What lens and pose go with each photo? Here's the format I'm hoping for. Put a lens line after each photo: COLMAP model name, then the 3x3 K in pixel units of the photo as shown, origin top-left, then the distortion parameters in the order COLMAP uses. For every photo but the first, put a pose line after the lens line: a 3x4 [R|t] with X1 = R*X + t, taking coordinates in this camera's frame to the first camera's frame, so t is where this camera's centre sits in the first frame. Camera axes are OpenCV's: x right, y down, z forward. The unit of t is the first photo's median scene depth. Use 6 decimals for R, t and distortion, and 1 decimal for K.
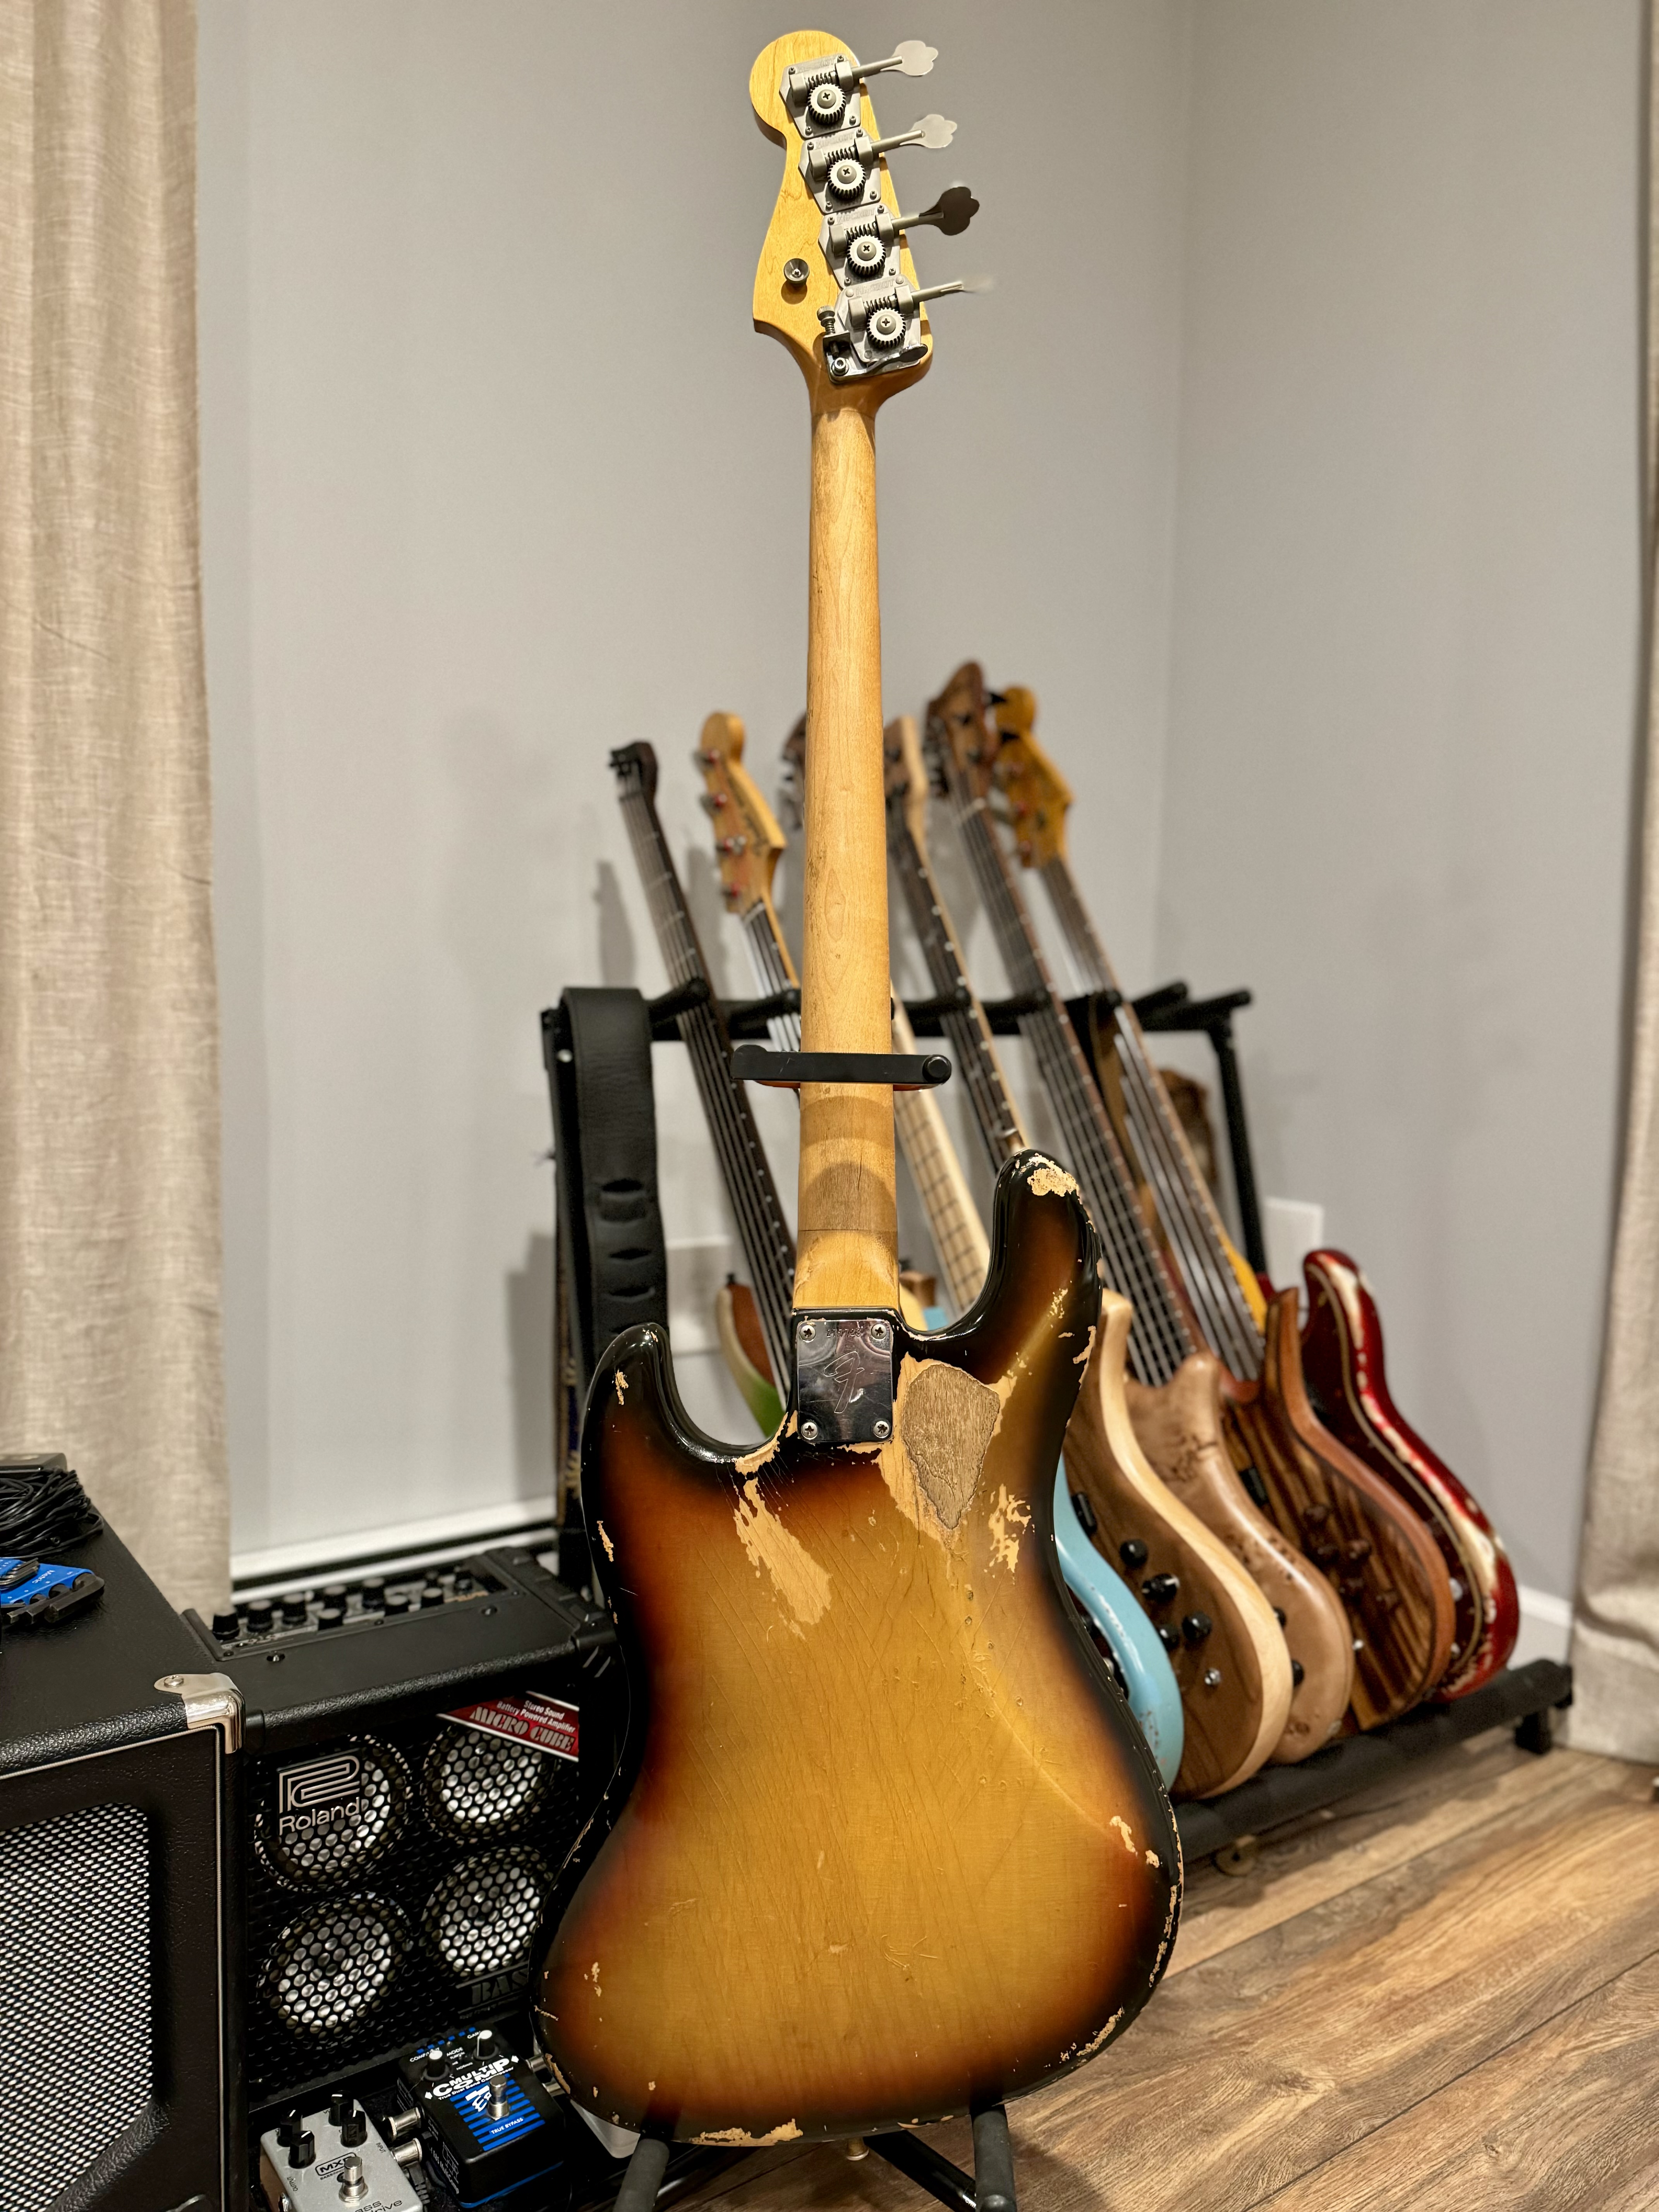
lens RADIAL K [[1576.7, 0, 830.4], [0, 1576.7, 1097.3], [0, 0, 1]] dist [0.016261, -0.020545]
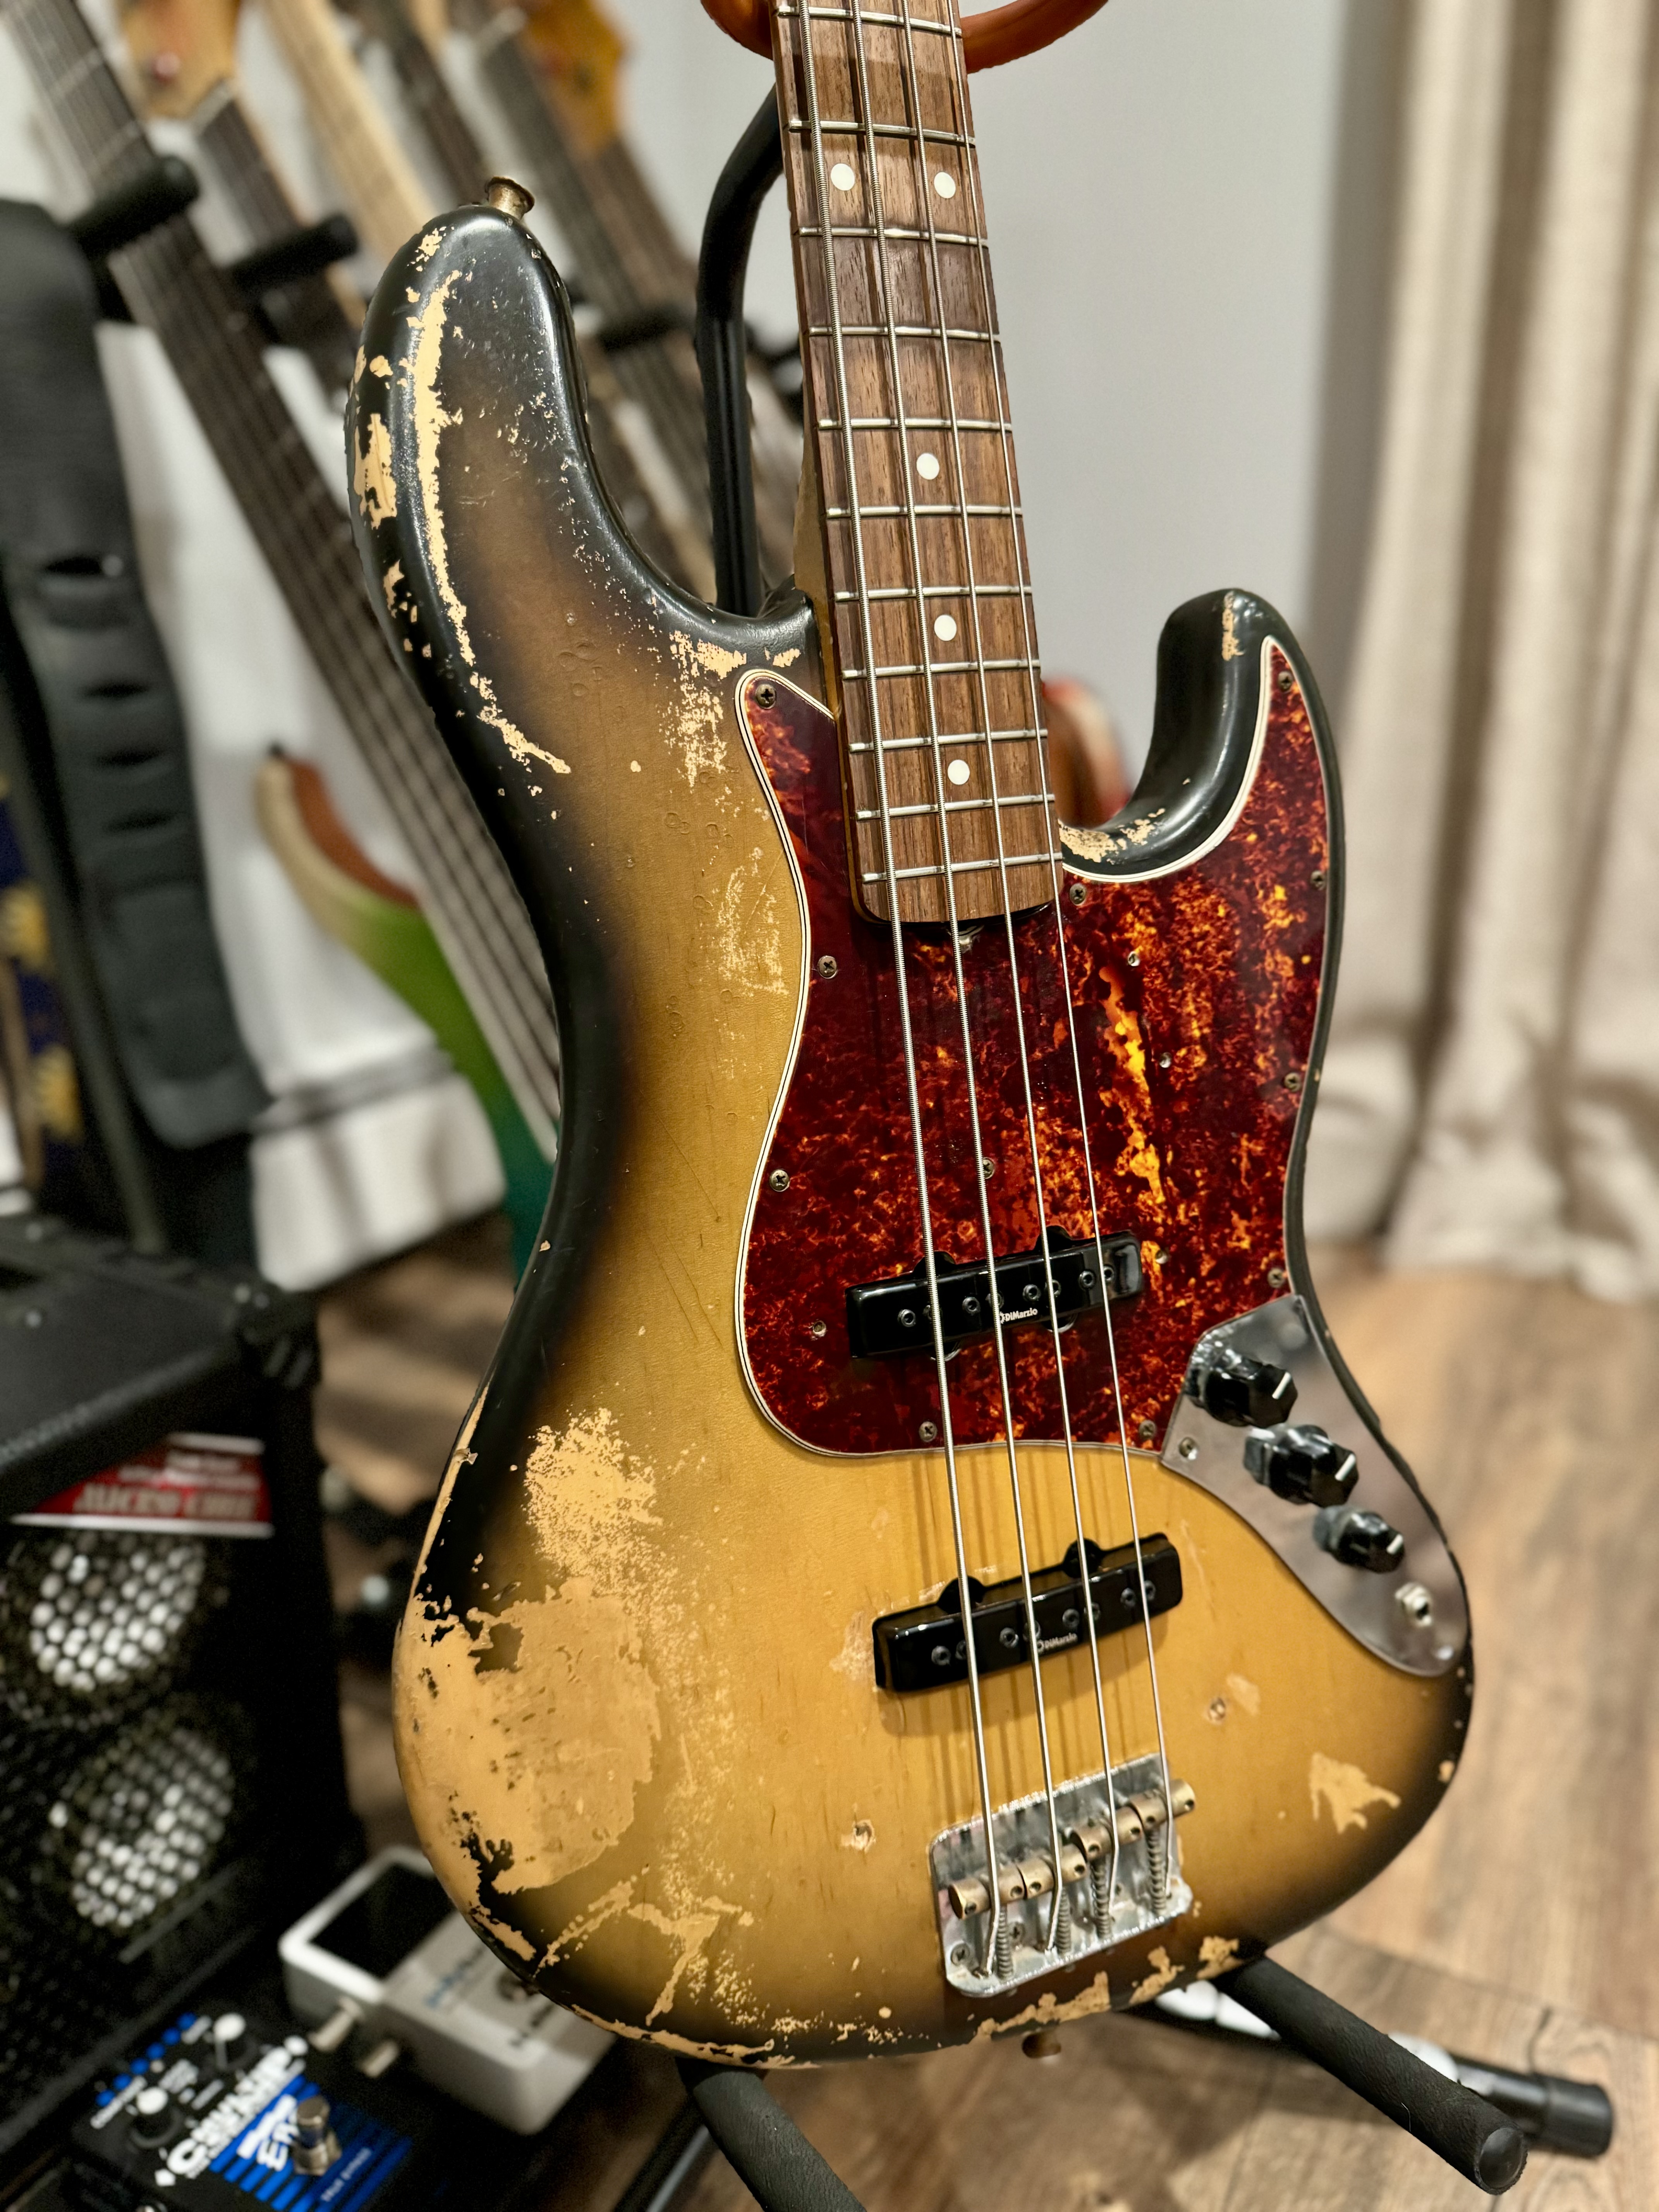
lens RADIAL K [[1597.5, 0, 848.6], [0, 1597.5, 1098.3], [0, 0, 1]] dist [0.061114, -0.096548]
pose [[0.893699, -0.144686, 0.424697, -0.192627], [0.045745, 0.971028, 0.234548, 0.142003], [-0.446328, -0.190187, 0.874425, 0.426036]]
